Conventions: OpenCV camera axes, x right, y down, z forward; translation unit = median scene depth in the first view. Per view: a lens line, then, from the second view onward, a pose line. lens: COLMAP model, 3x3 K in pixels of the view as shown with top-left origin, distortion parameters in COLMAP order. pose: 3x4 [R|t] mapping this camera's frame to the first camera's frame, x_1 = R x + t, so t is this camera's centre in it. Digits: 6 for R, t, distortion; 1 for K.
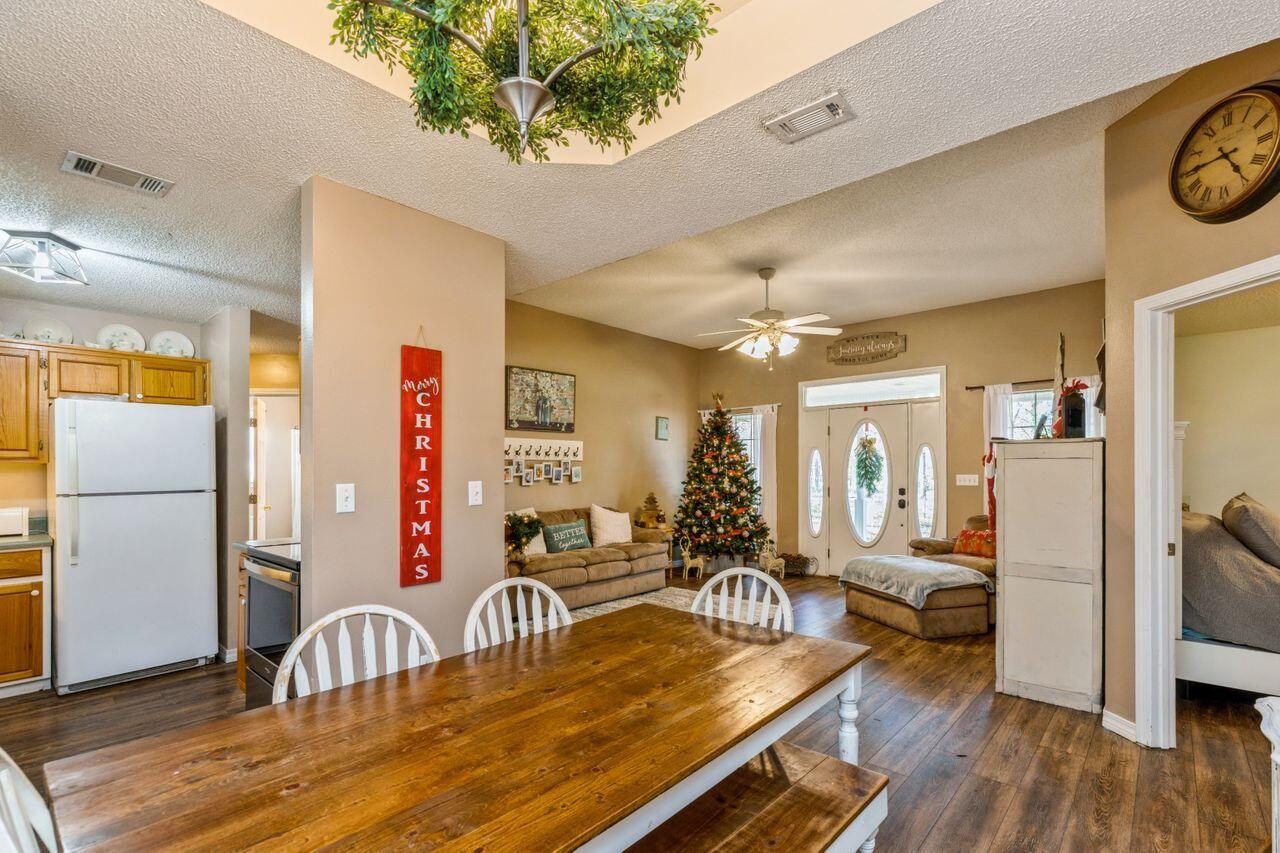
lens RADIAL K [[579.4, 0, 641.2], [0, 579.4, 469.5], [0, 0, 1]] dist [0.004419, 0.000454]
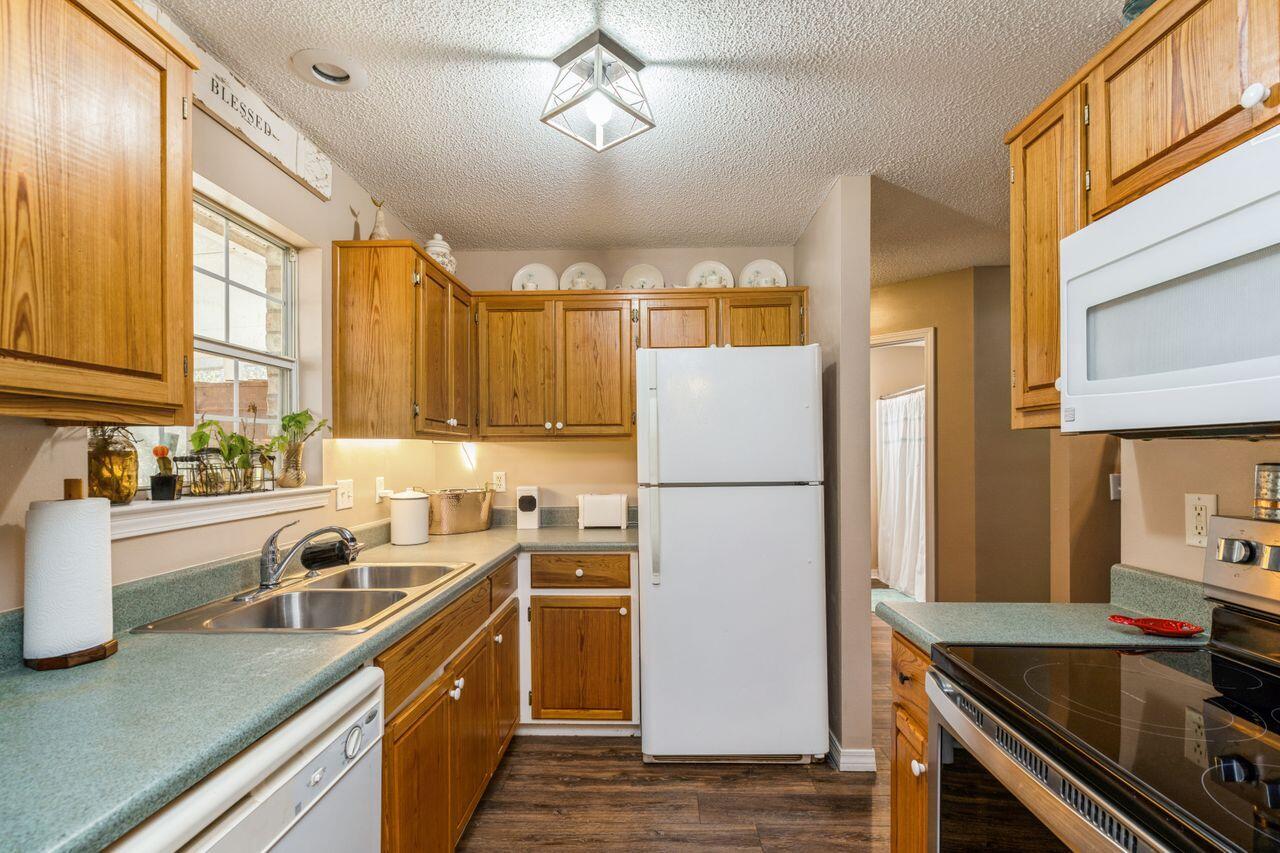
lens RADIAL K [[579.4, 0, 638.4], [0, 579.4, 451.9], [0, 0, 1]] dist [0.004419, 0.000454]
pose [[0.655051, 0.000762, -0.755585, -0.269184], [-0.000840, 1.000000, 0.000280, 0.002081], [0.755584, 0.000451, 0.655051, 0.306237]]
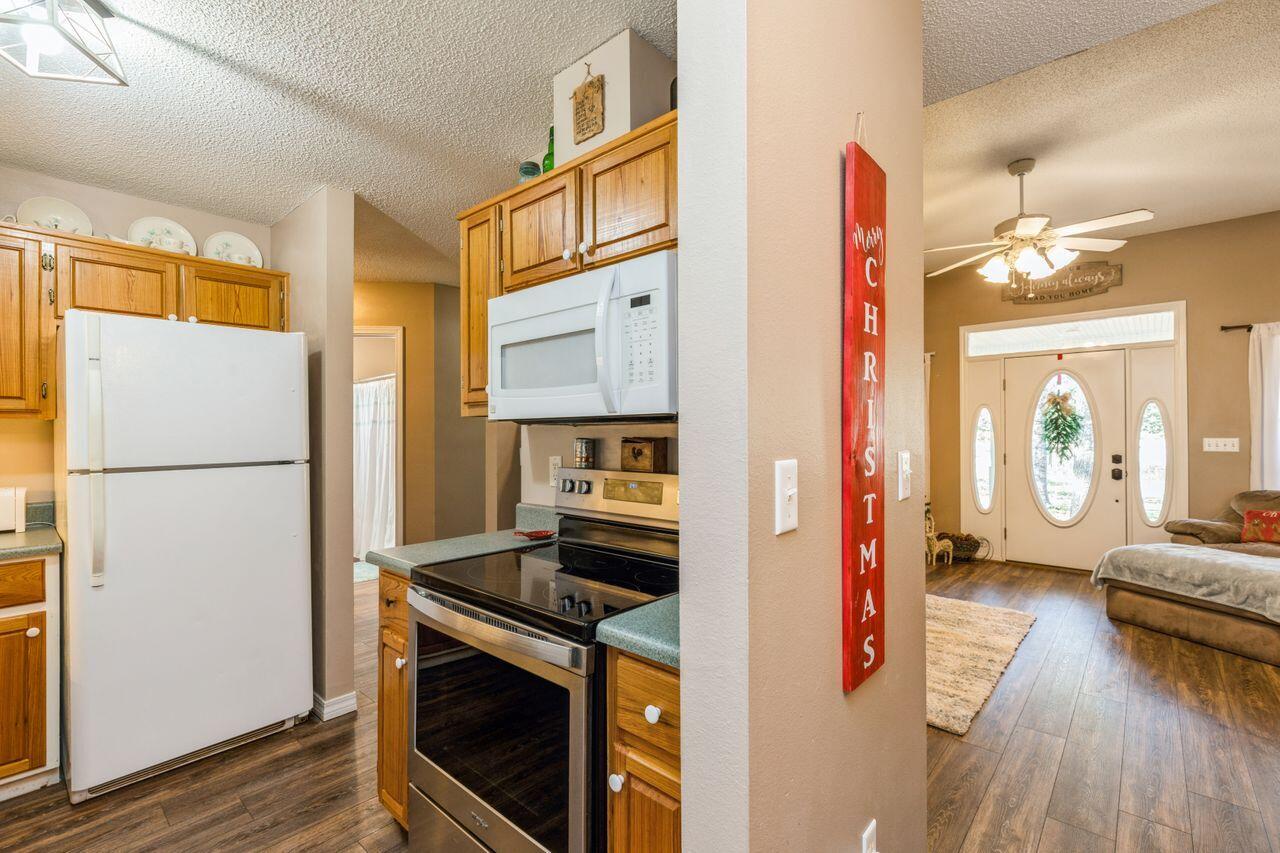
lens RADIAL K [[579.4, 0, 637.9], [0, 579.4, 428.5], [0, 0, 1]] dist [0.004419, 0.000454]
pose [[0.999928, -0.000014, 0.011999, -0.246109], [0.000113, 0.999966, -0.008253, 0.002743], [-0.011998, 0.008254, 0.999894, 0.225862]]
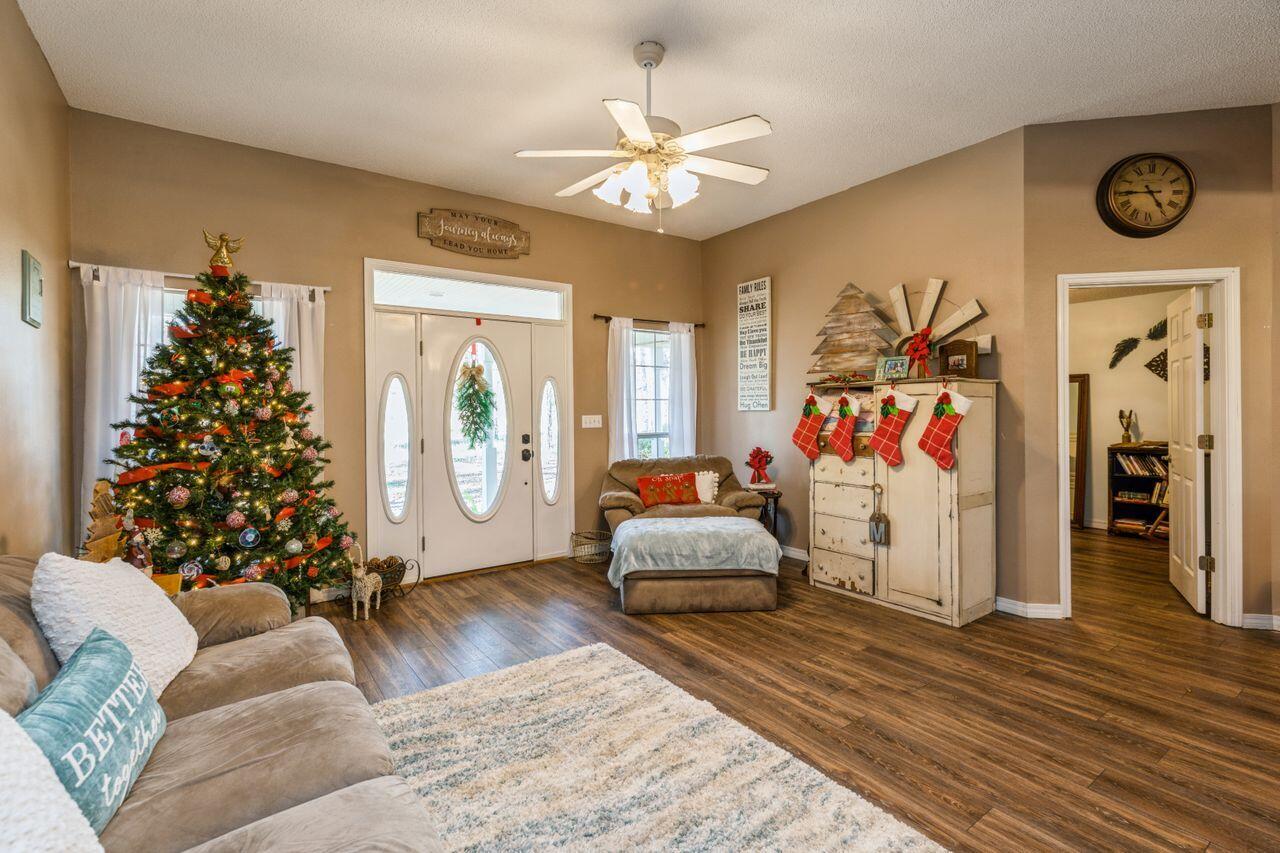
lens RADIAL K [[579.4, 0, 636.5], [0, 579.4, 417.7], [0, 0, 1]] dist [0.004419, 0.000454]
pose [[0.219218, -0.014955, 0.975561, -0.285133], [0.005561, 0.999885, 0.014078, 0.000620], [-0.975660, 0.002339, 0.219276, 0.767279]]
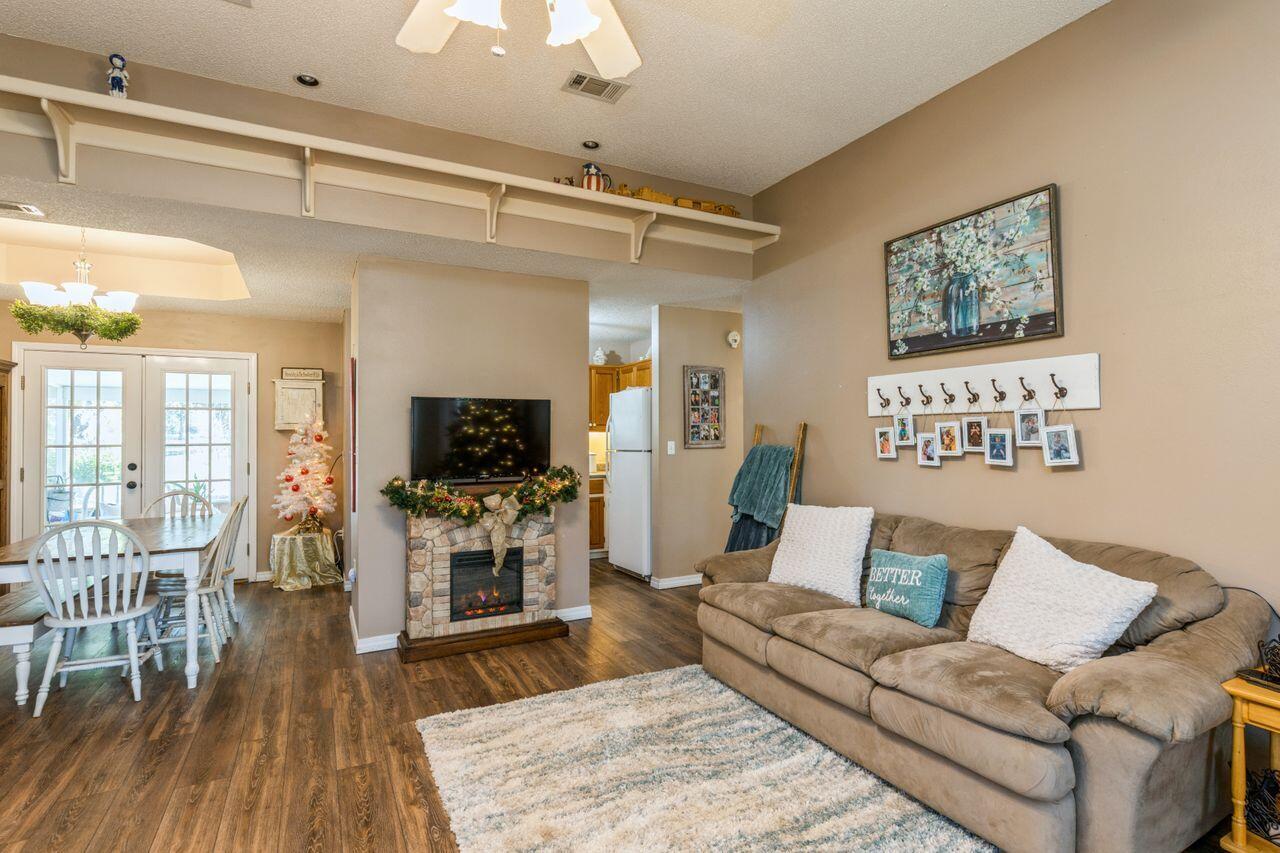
lens RADIAL K [[627.5, 0, 653.1], [0, 627.5, 427.0], [0, 0, 1]] dist [-0.003279, 0.001371]
pose [[-0.331938, -0.009007, -0.943258, 0.397442], [0.007100, 0.999902, -0.012046, -0.000858], [0.943274, -0.010696, -0.331842, 0.986964]]
